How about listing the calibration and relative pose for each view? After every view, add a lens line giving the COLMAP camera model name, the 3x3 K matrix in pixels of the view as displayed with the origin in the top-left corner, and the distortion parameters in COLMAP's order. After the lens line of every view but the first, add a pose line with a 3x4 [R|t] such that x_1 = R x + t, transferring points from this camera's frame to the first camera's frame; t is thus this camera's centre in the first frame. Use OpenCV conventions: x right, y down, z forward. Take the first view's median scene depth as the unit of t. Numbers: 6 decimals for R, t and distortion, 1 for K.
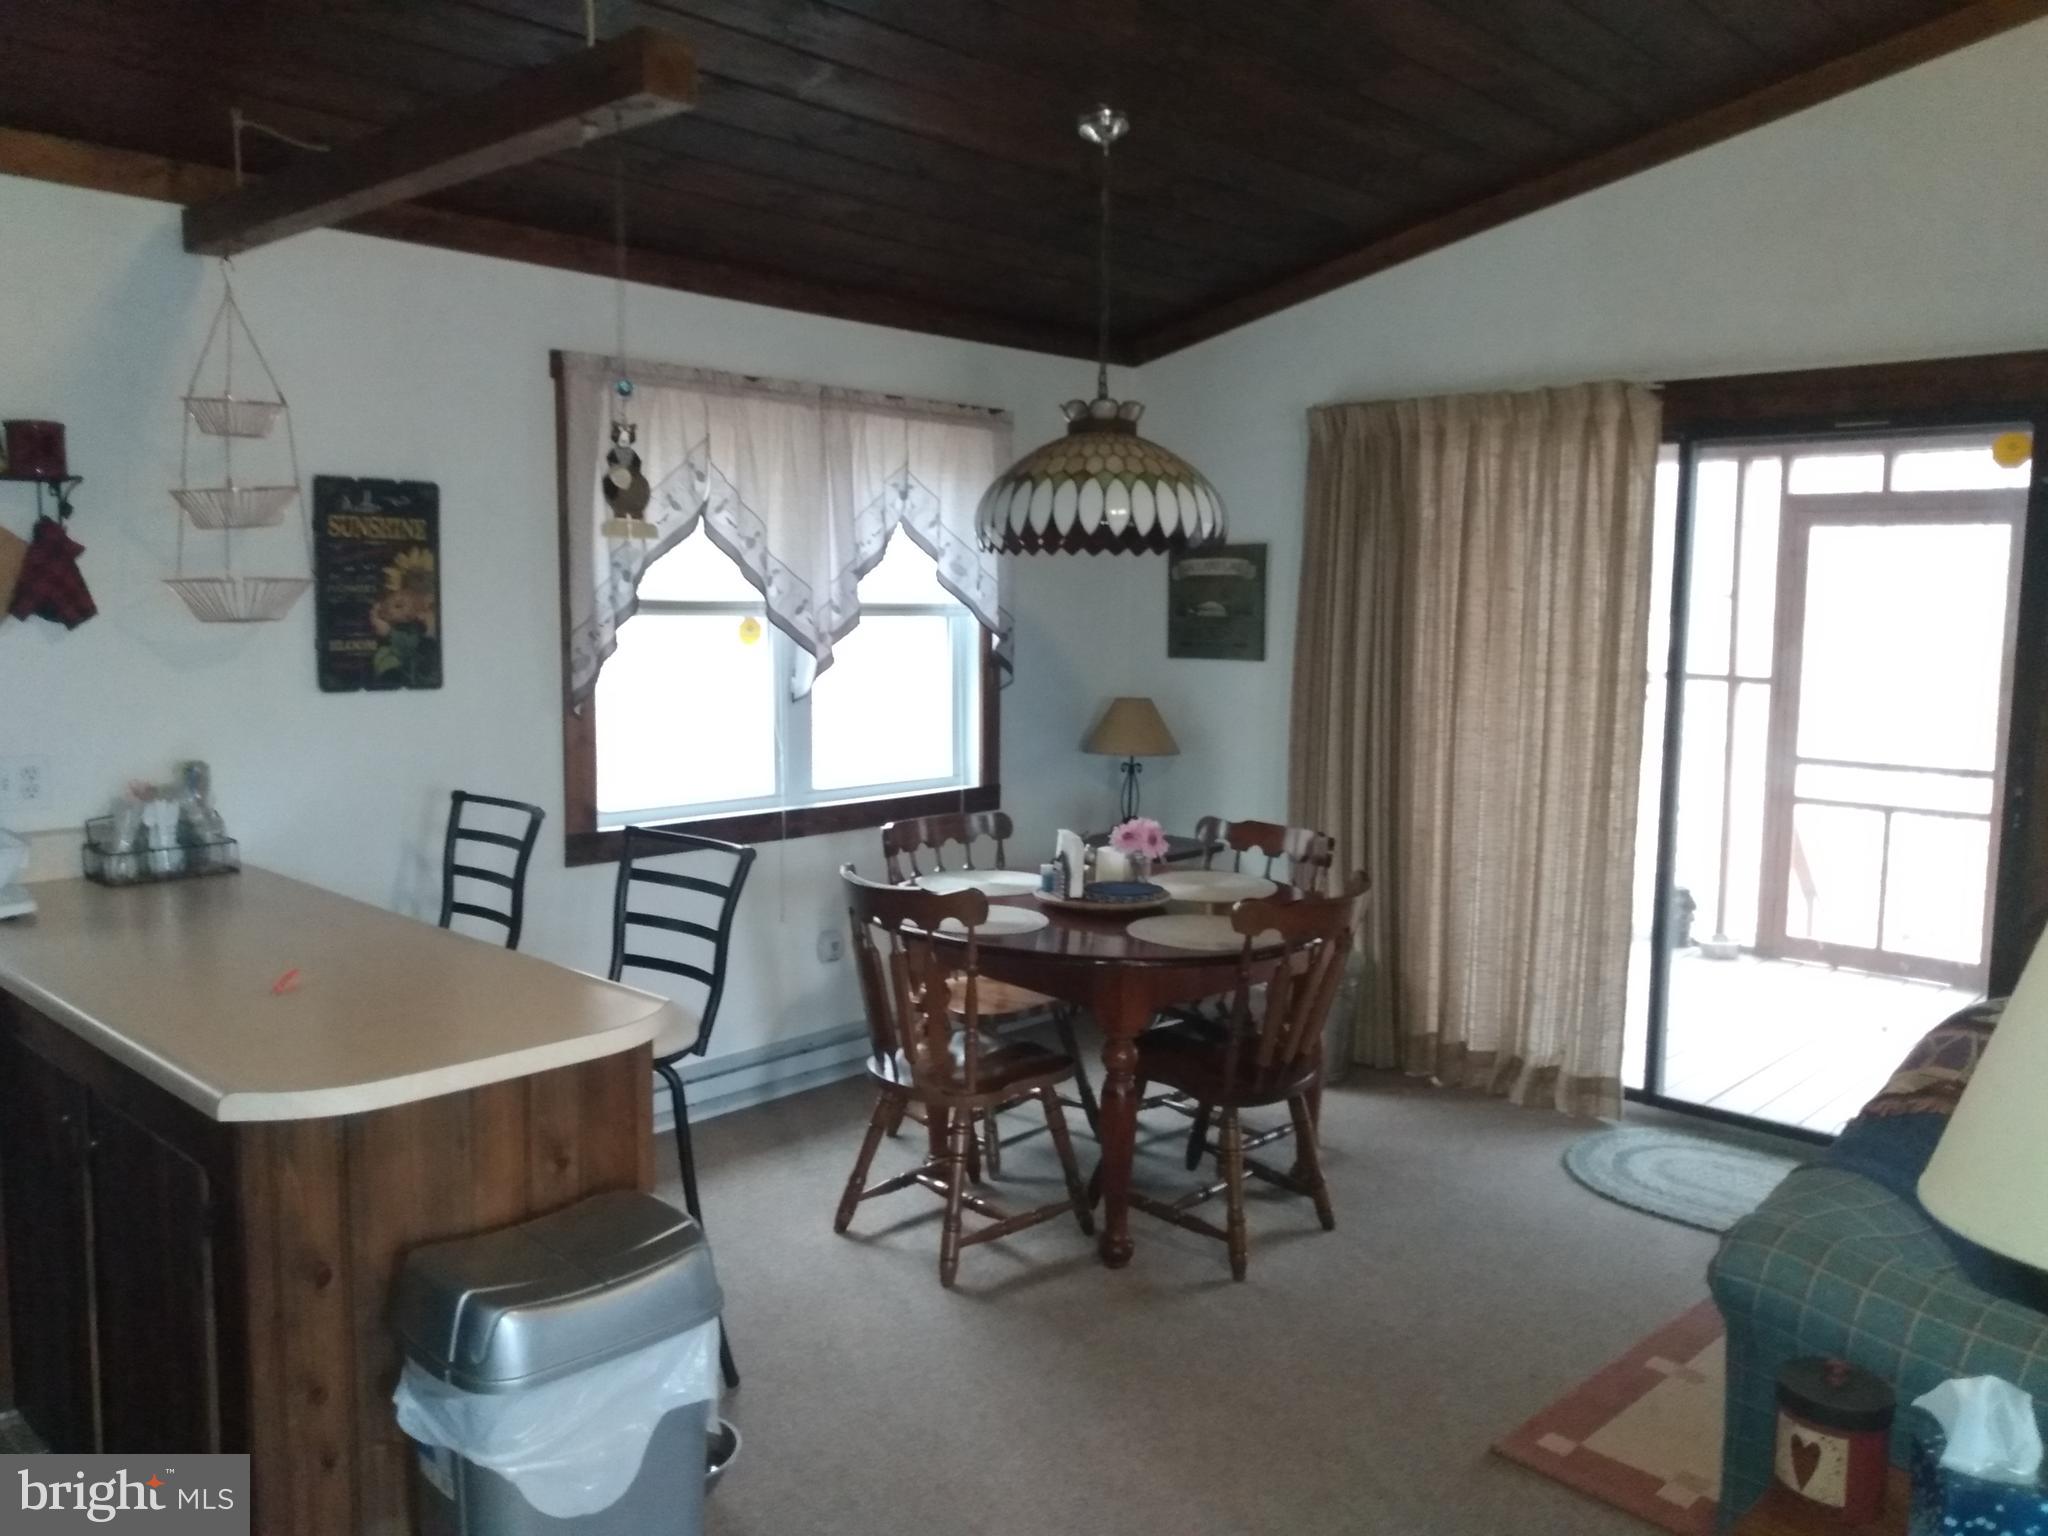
lens RADIAL K [[1592.5, 0, 1003.2], [0, 1592.5, 772.5], [0, 0, 1]] dist [0.056944, -0.073989]
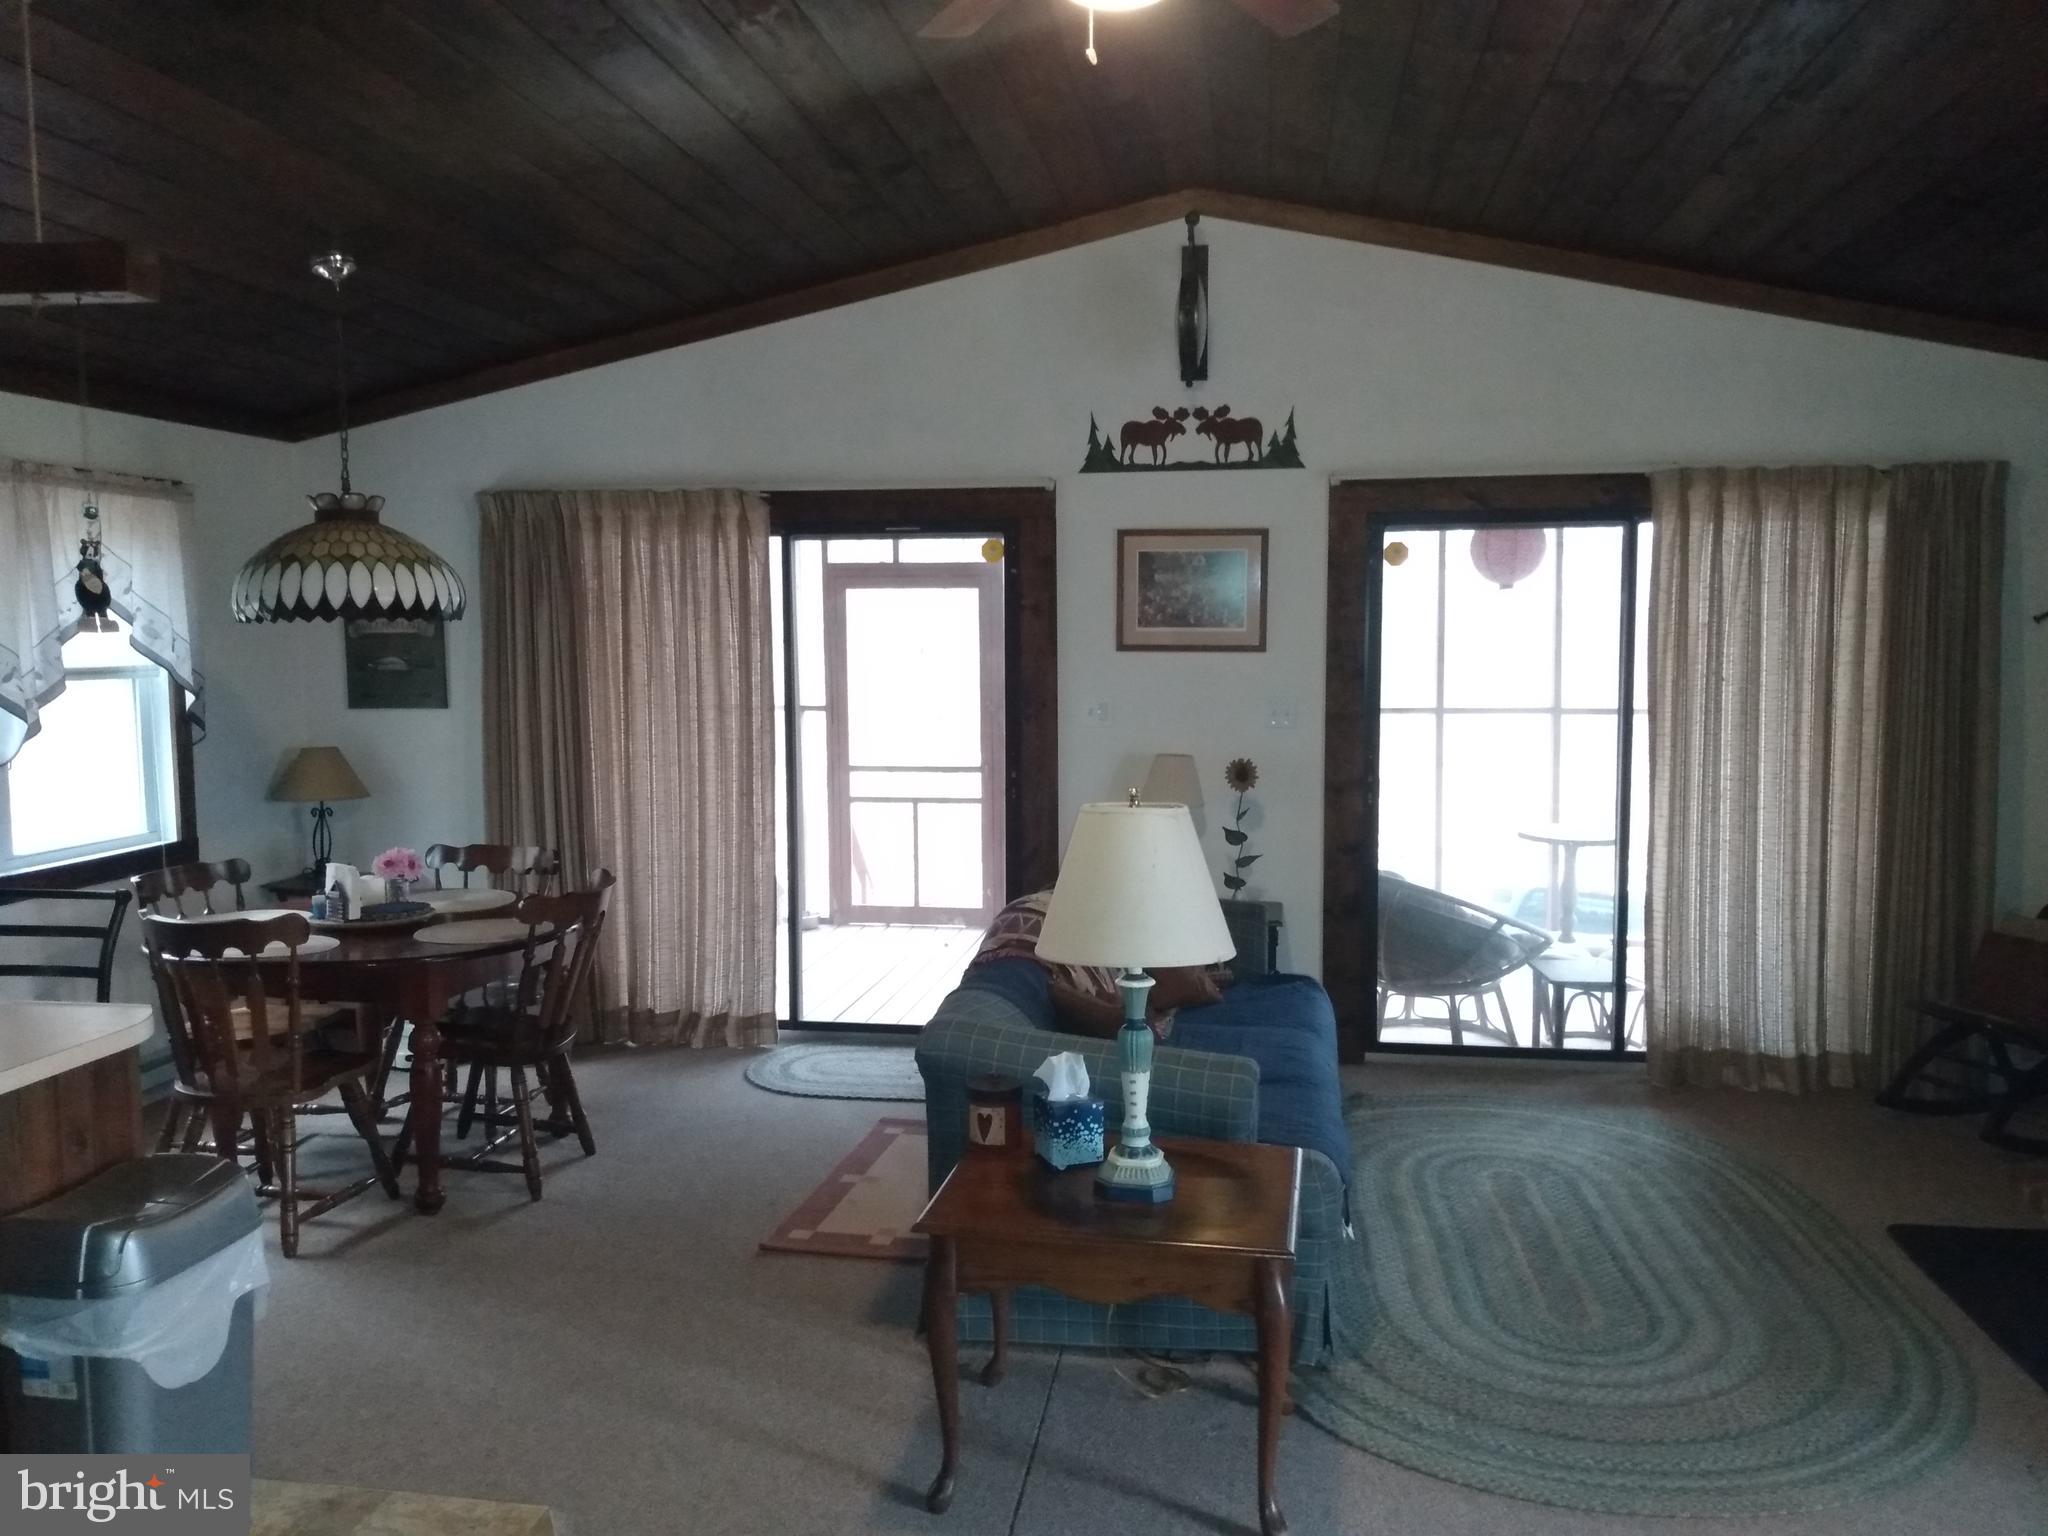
lens RADIAL K [[1592.5, 0, 1040.0], [0, 1592.5, 757.5], [0, 0, 1]] dist [0.056944, -0.073989]
pose [[0.816755, -0.059241, 0.573935, -0.175315], [0.077362, 0.996977, -0.007186, 0.007108], [-0.571774, 0.050269, 0.818869, -0.207286]]
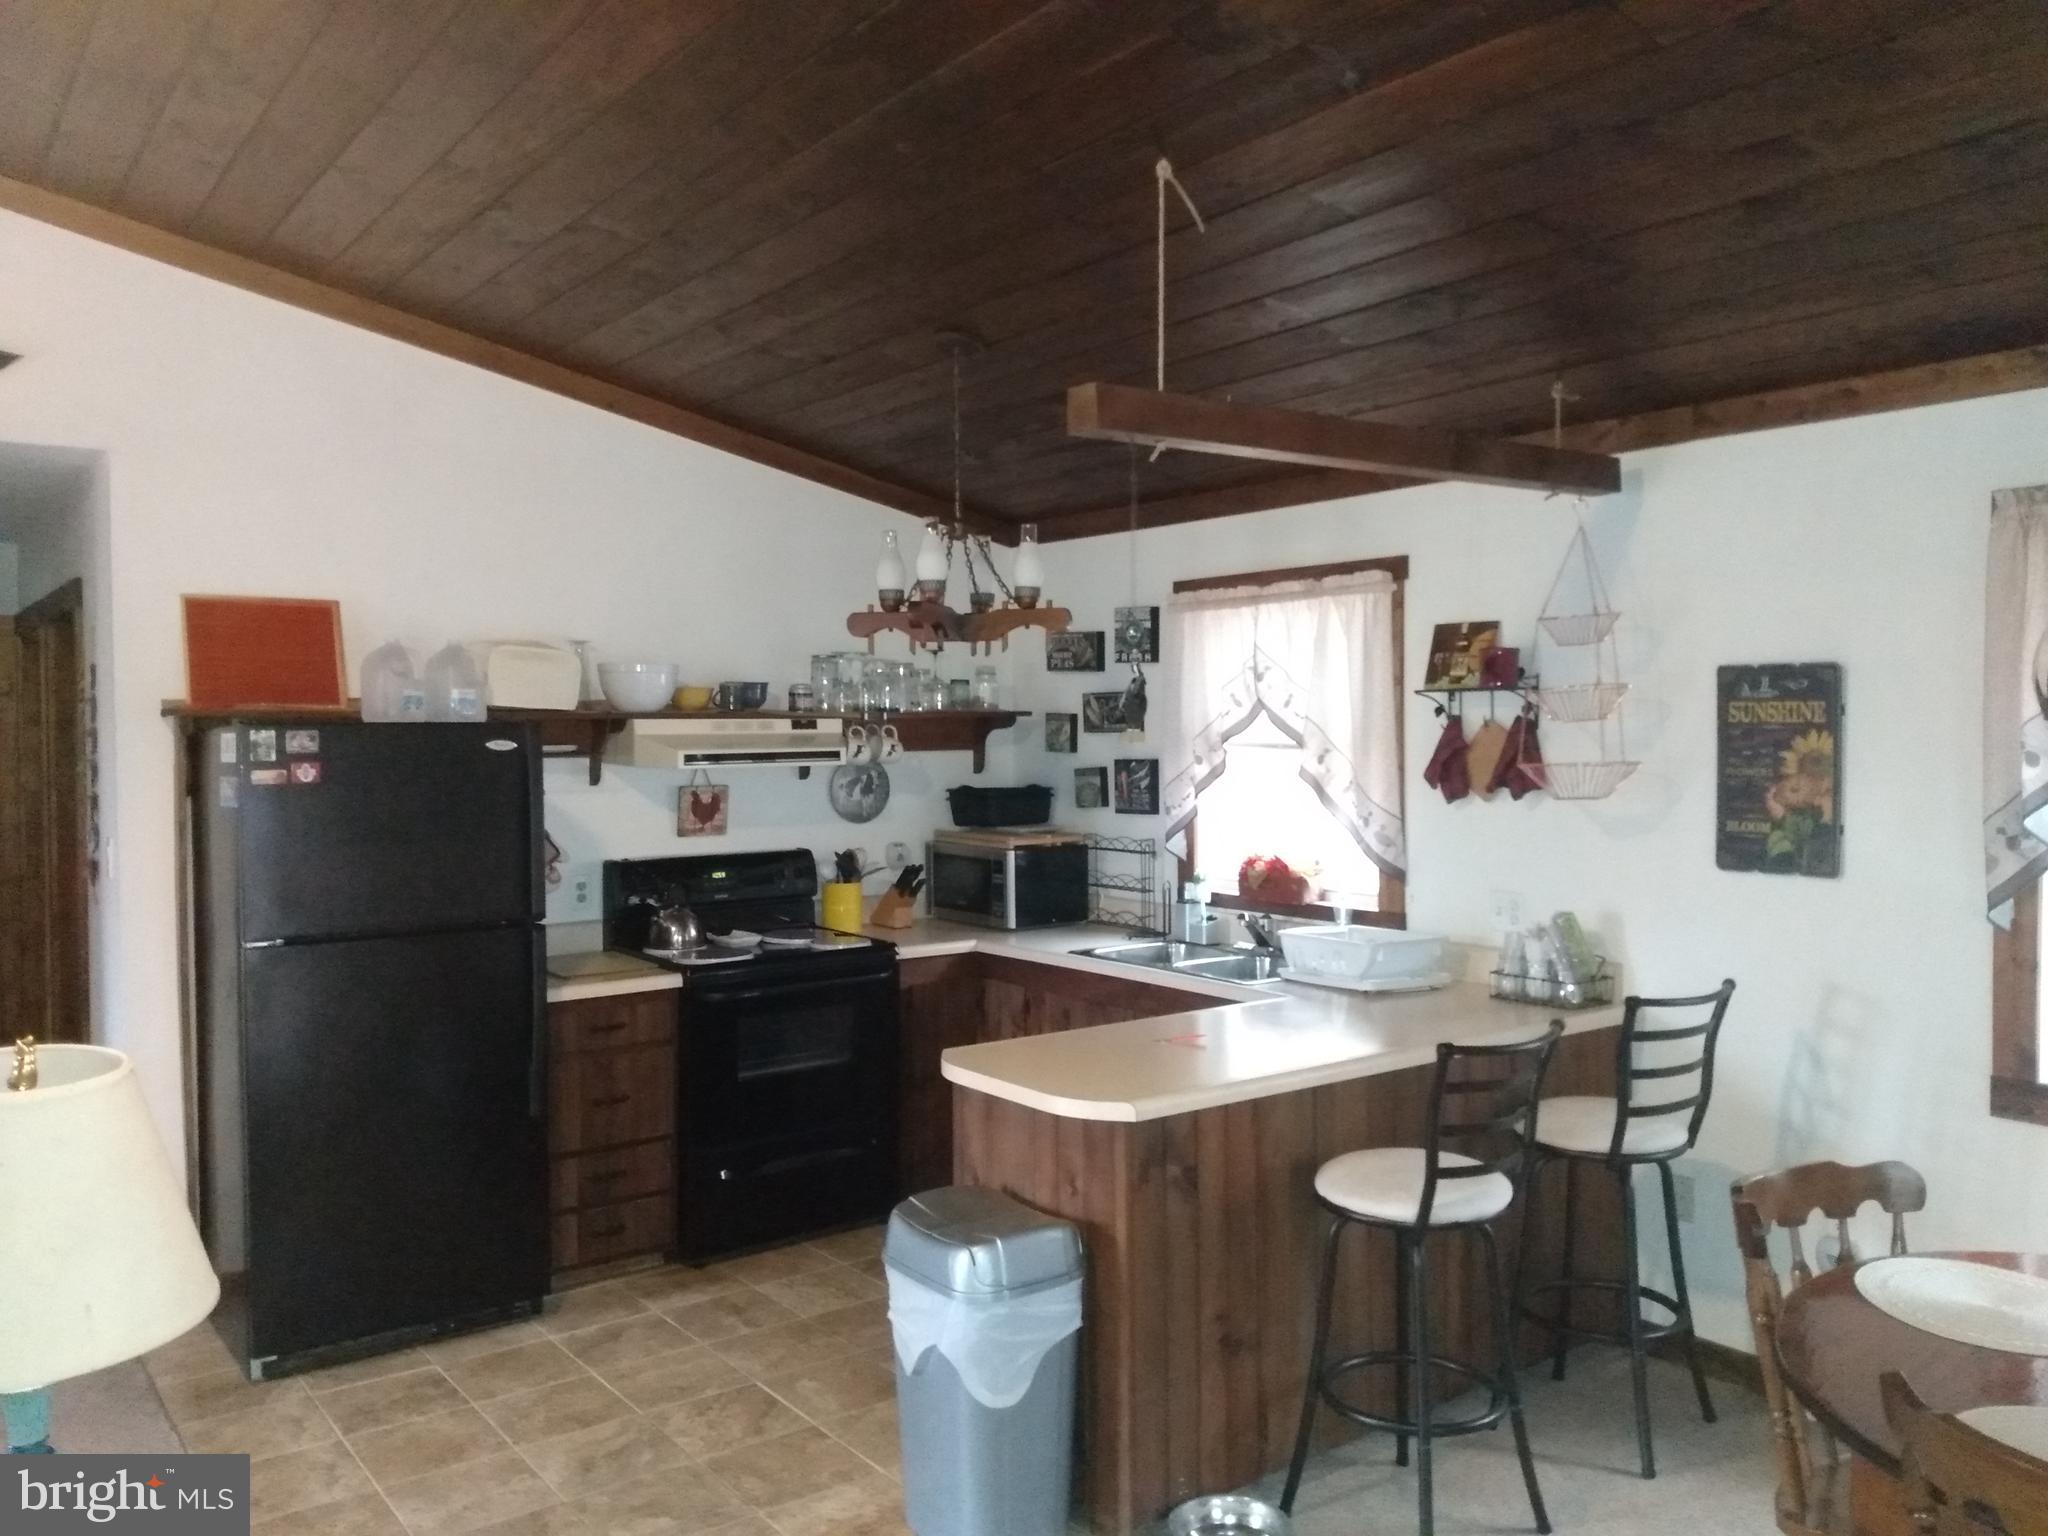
lens RADIAL K [[1592.5, 0, 1039.8], [0, 1592.5, 773.0], [0, 0, 1]] dist [0.056944, -0.073989]
pose [[-0.105539, 0.013561, -0.994323, 1.004650], [-0.119215, 0.992523, 0.026191, -0.131231], [0.987243, 0.121303, -0.103133, 0.997822]]
